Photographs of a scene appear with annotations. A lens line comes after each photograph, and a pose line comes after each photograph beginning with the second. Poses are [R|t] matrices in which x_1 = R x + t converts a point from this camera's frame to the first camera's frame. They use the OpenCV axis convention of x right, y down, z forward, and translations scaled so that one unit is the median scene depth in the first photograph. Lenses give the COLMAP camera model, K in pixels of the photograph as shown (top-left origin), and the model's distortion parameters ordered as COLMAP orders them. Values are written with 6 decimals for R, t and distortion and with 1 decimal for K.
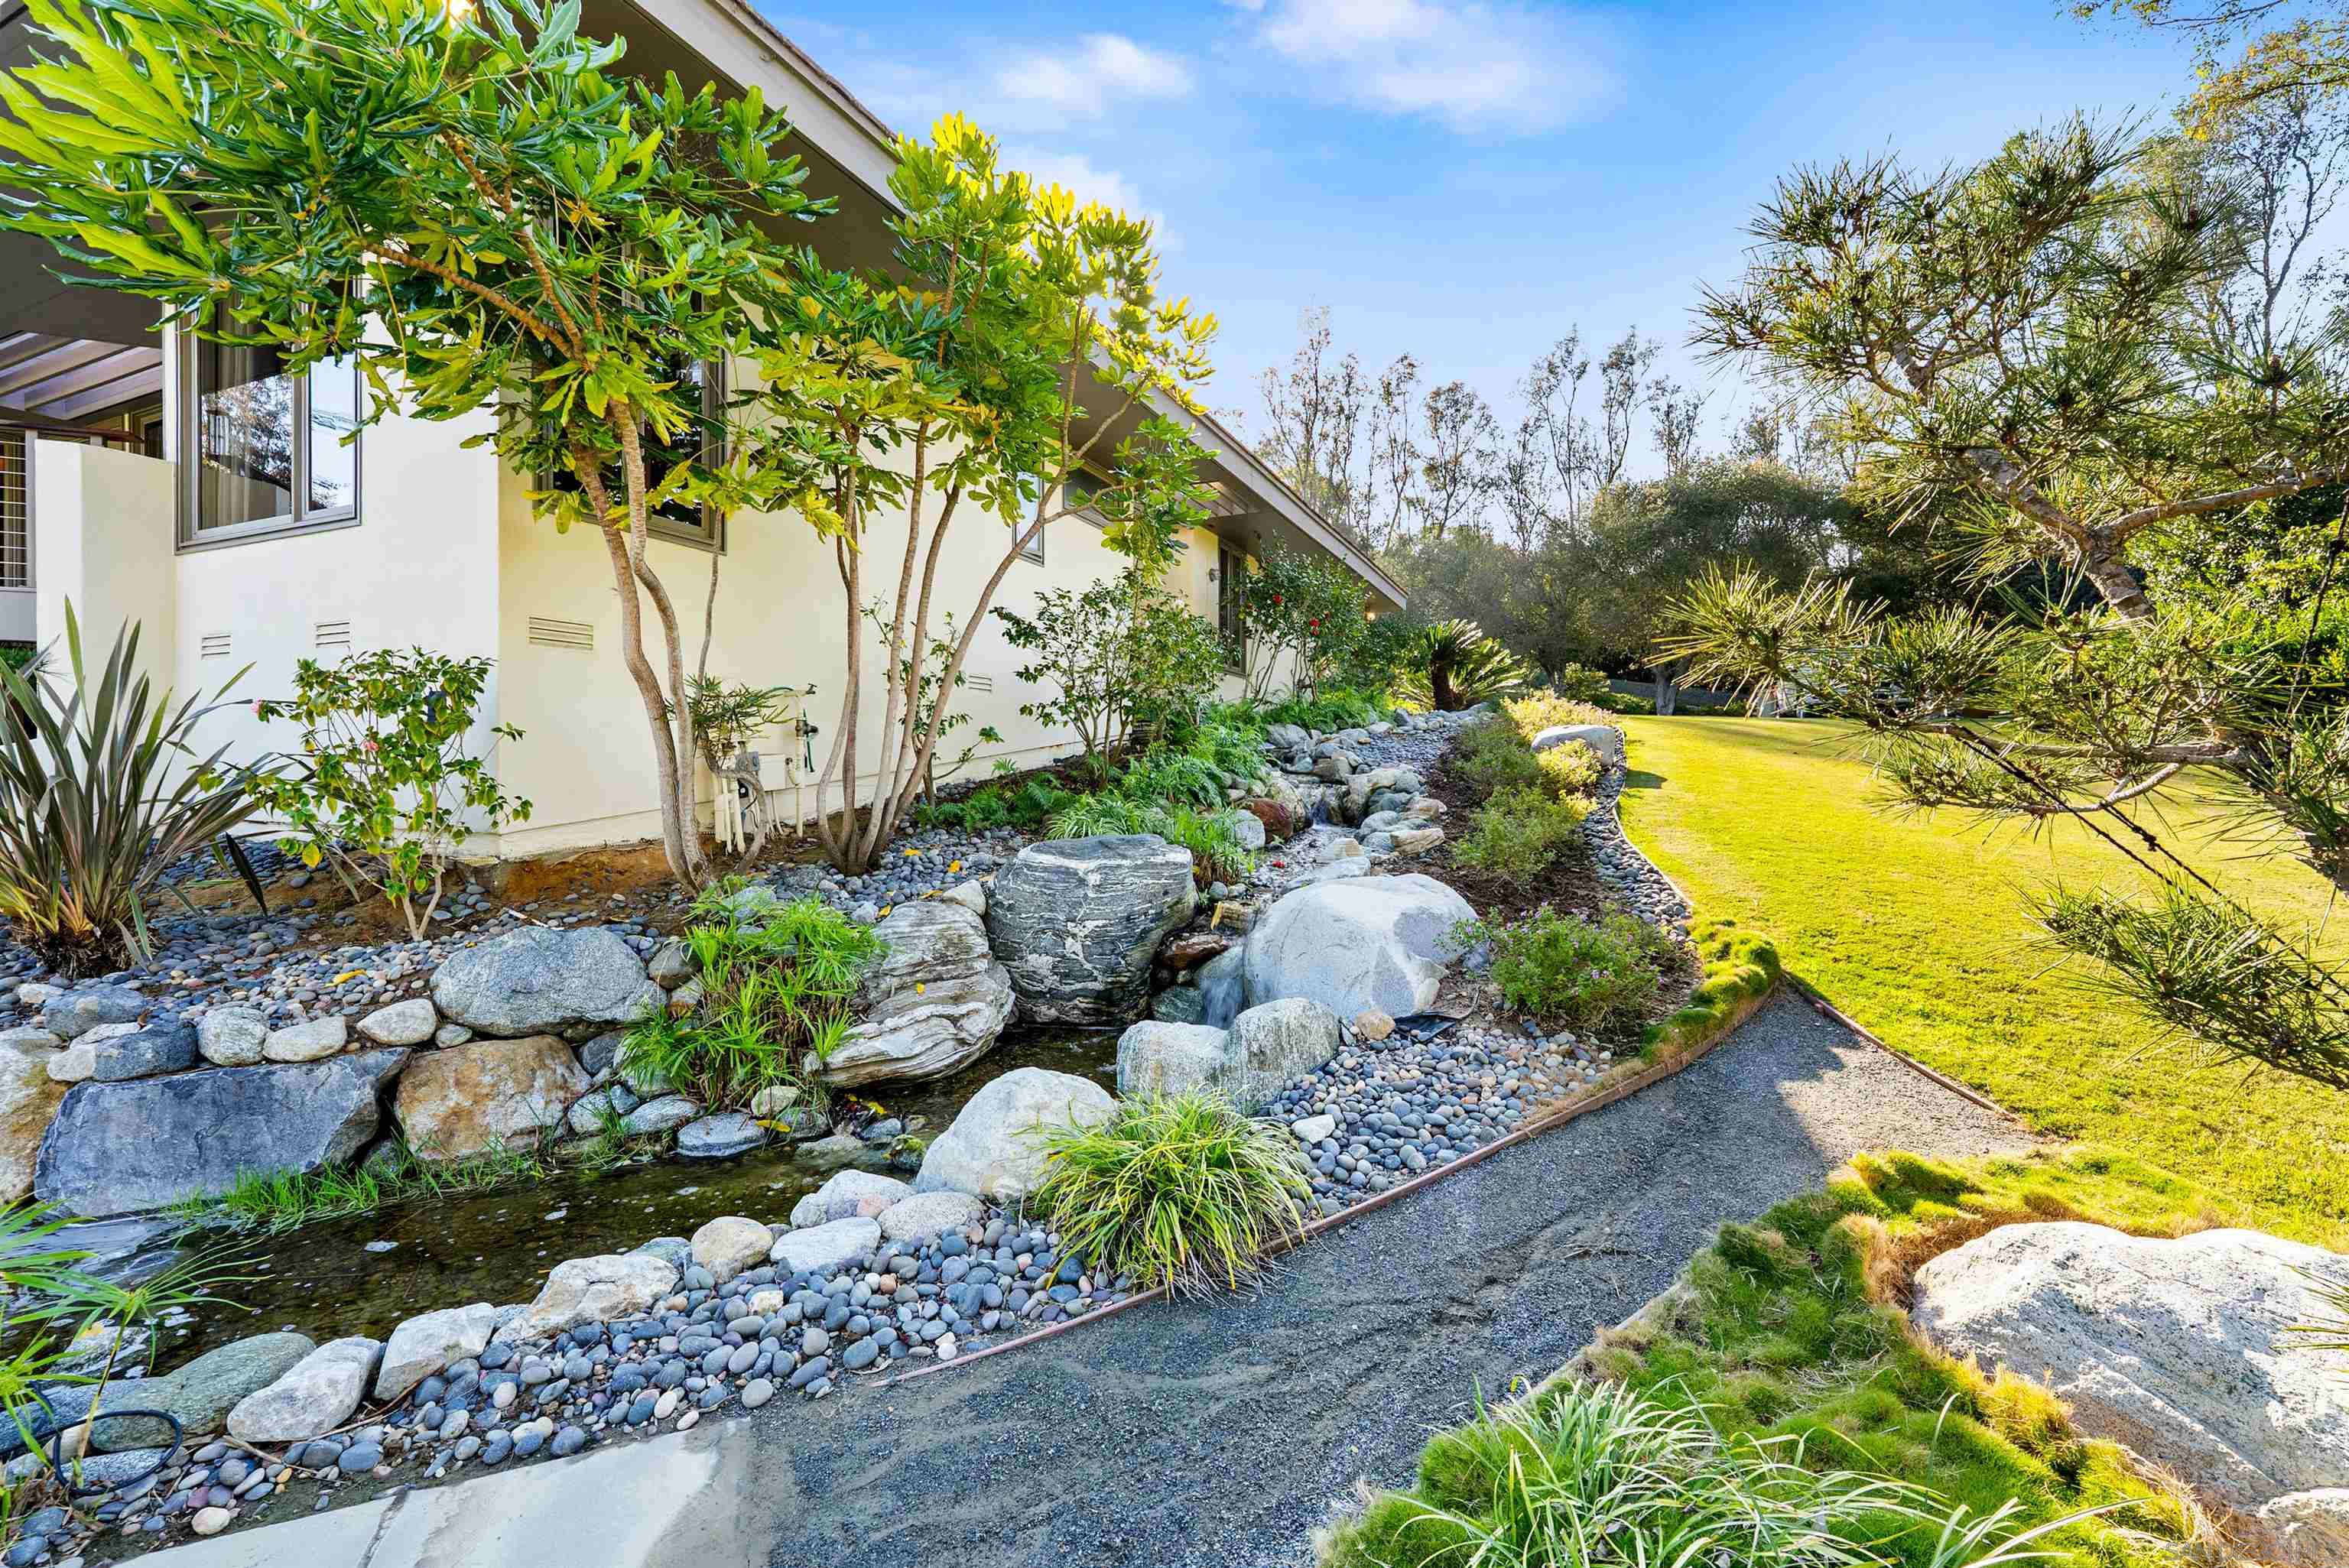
lens RADIAL K [[963.3, 0, 1191.0], [0, 963.3, 768.0], [0, 0, 1]] dist [0.000103, -0.001009]
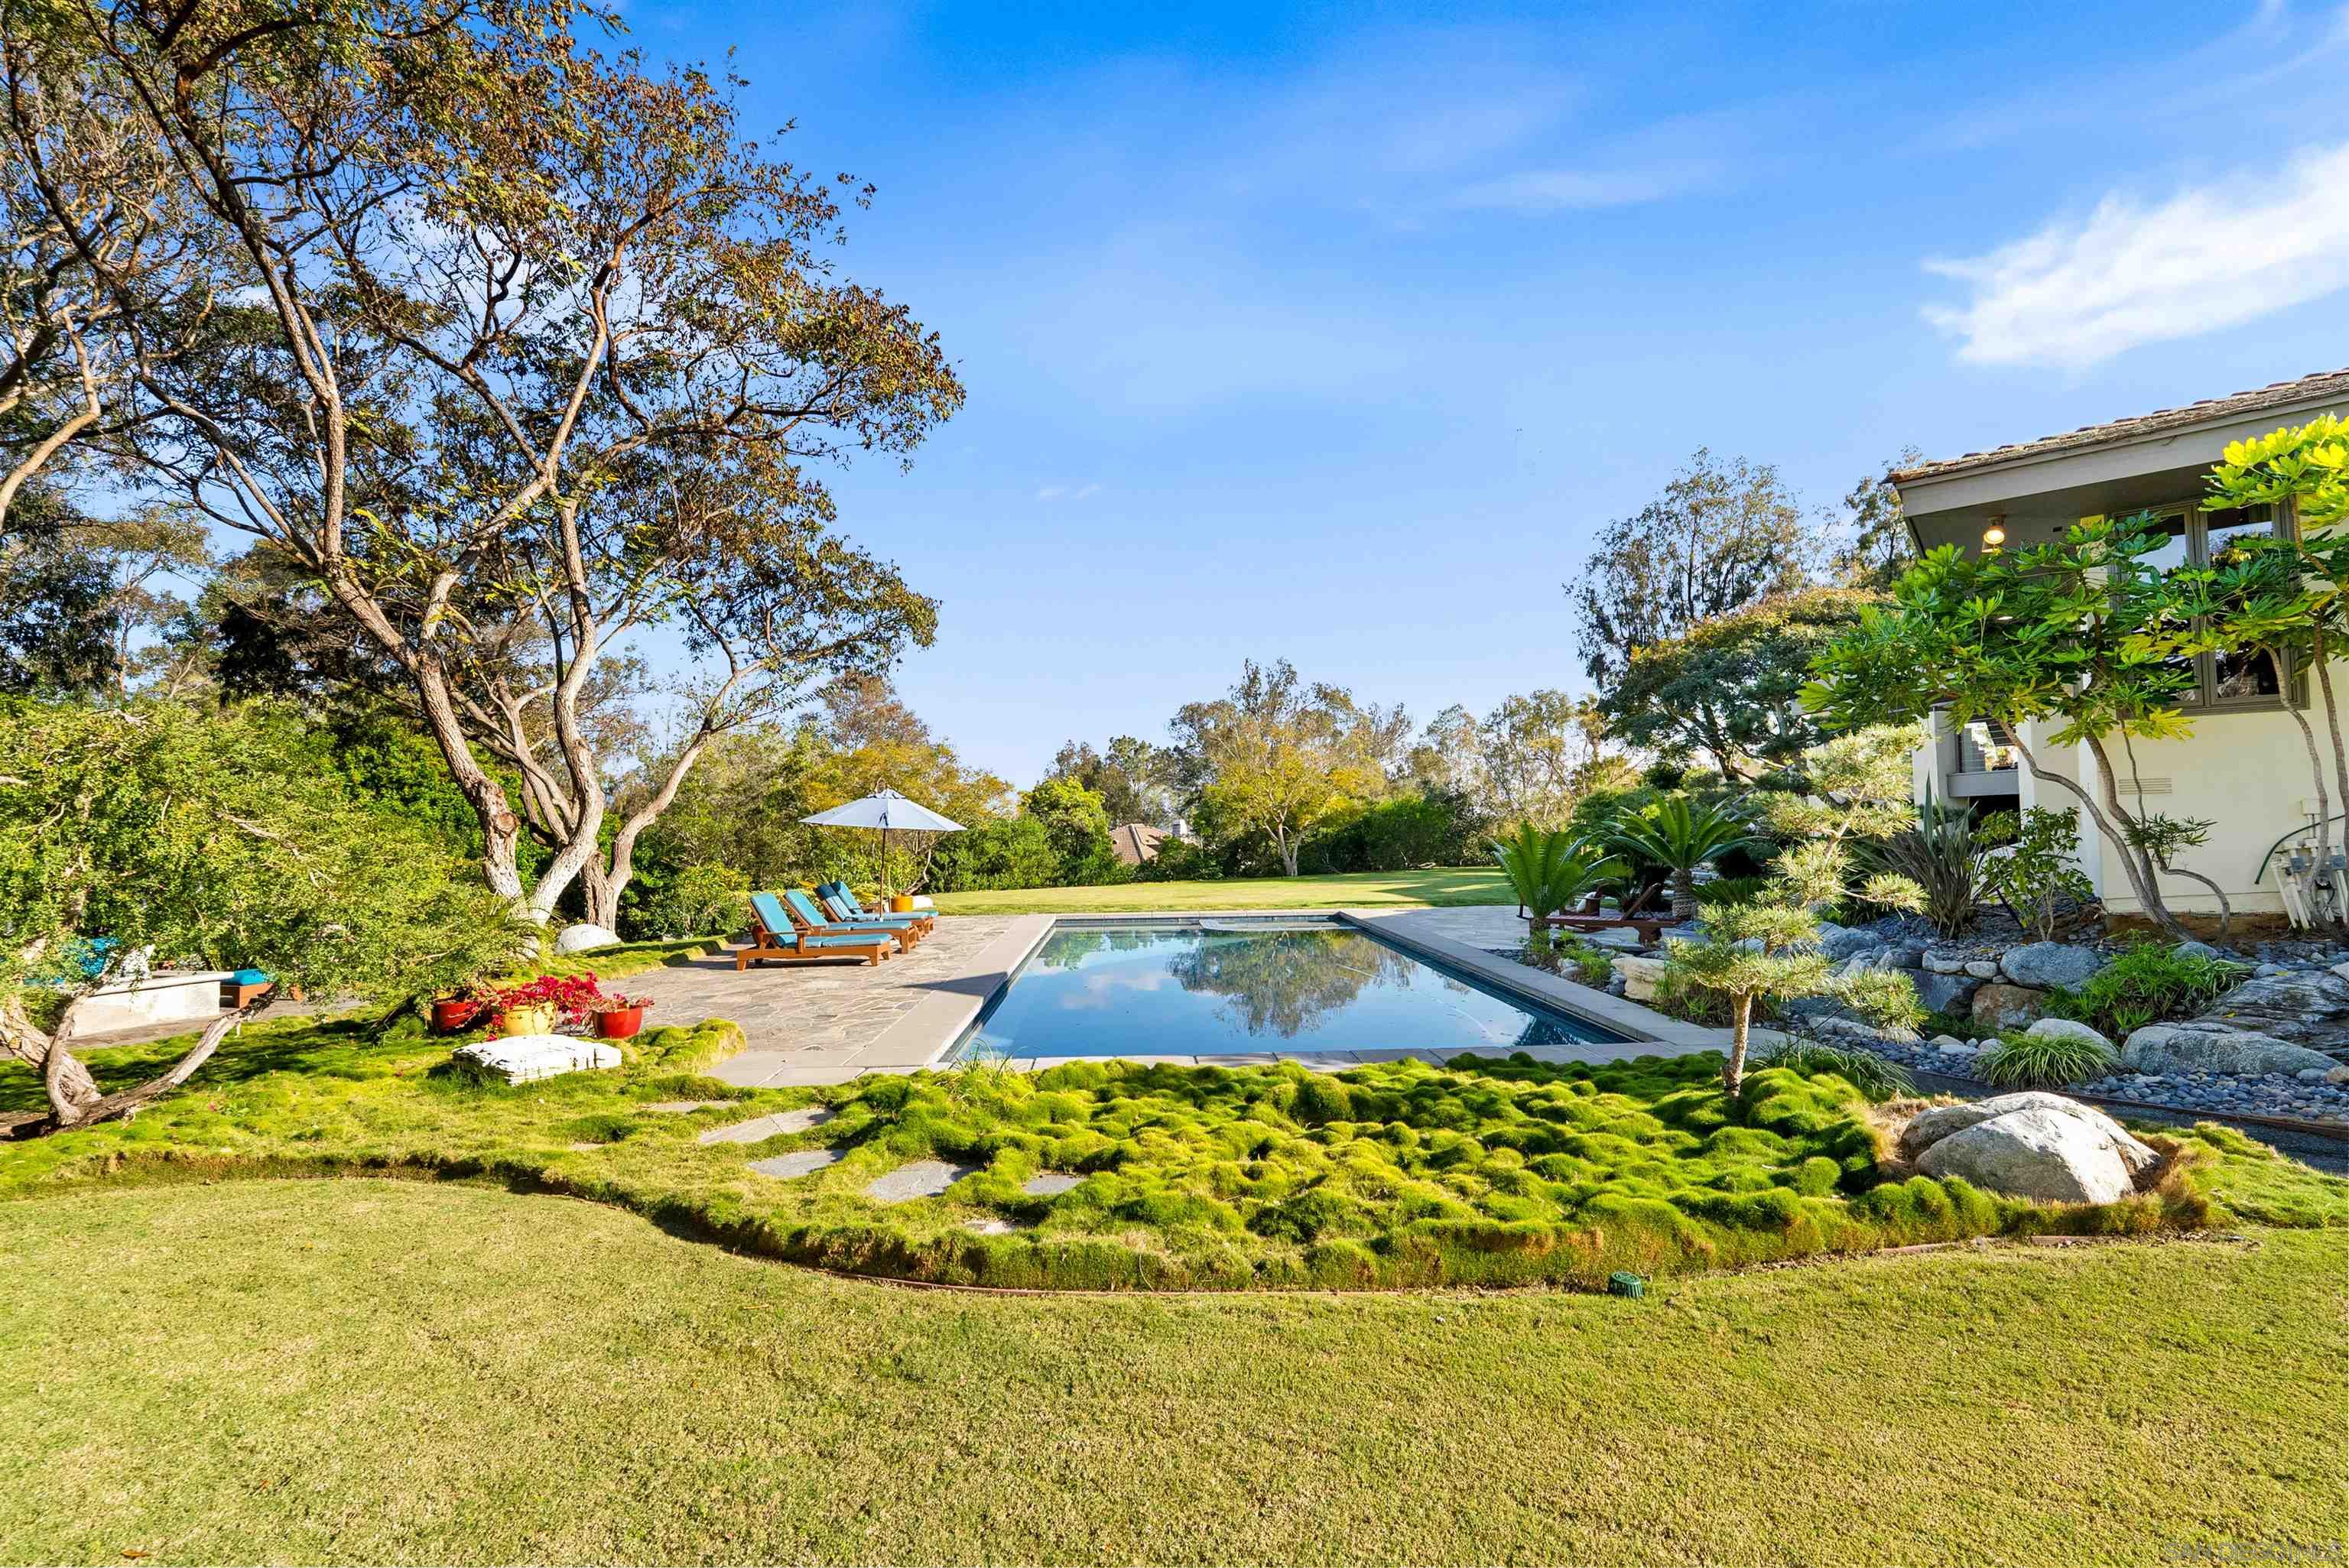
lens RADIAL K [[963.3, 0, 1195.2], [0, 963.3, 782.9], [0, 0, 1]] dist [0.000103, -0.001009]
pose [[-0.311747, -0.044041, -0.949144, 1.853593], [0.006684, 0.998799, -0.048540, -0.088333], [0.950142, -0.021476, -0.311078, -0.104887]]
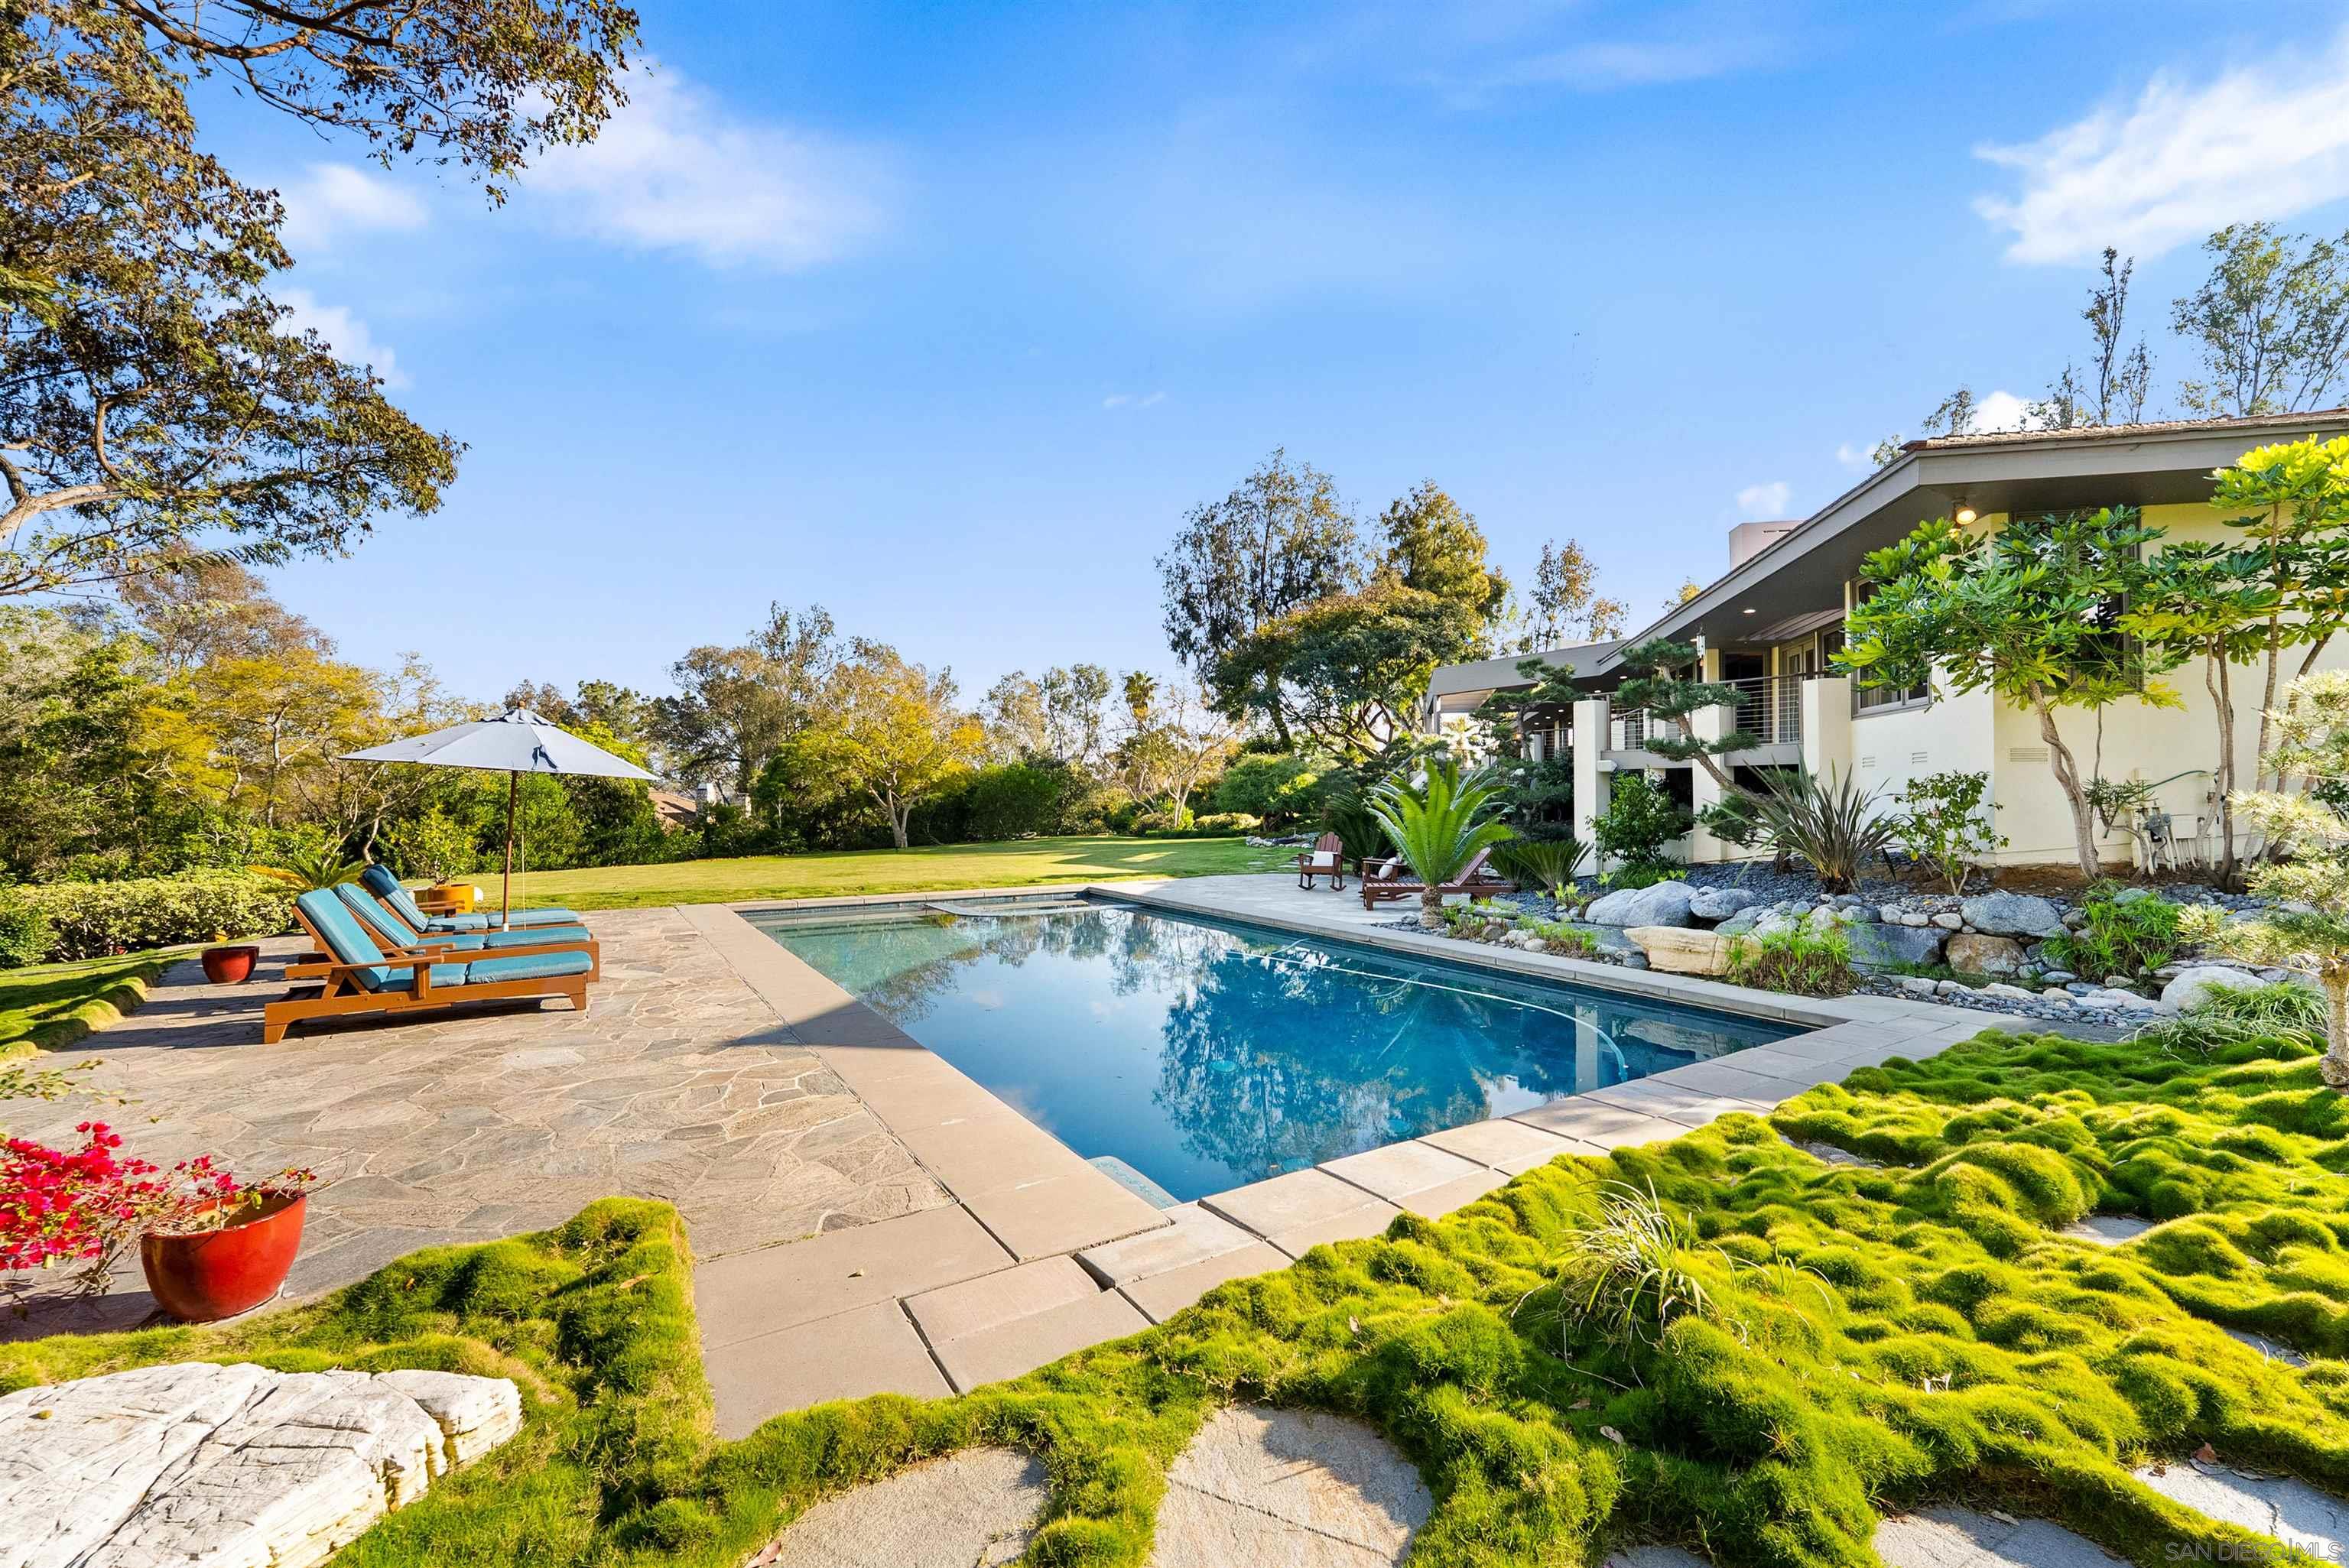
lens RADIAL K [[963.3, 0, 1185.0], [0, 963.3, 783.5], [0, 0, 1]] dist [0.000103, -0.001009]
pose [[0.195727, -0.016555, -0.980519, 1.165197], [-0.004167, 0.999834, -0.017713, -0.046001], [0.980650, 0.007553, 0.195626, -1.340584]]
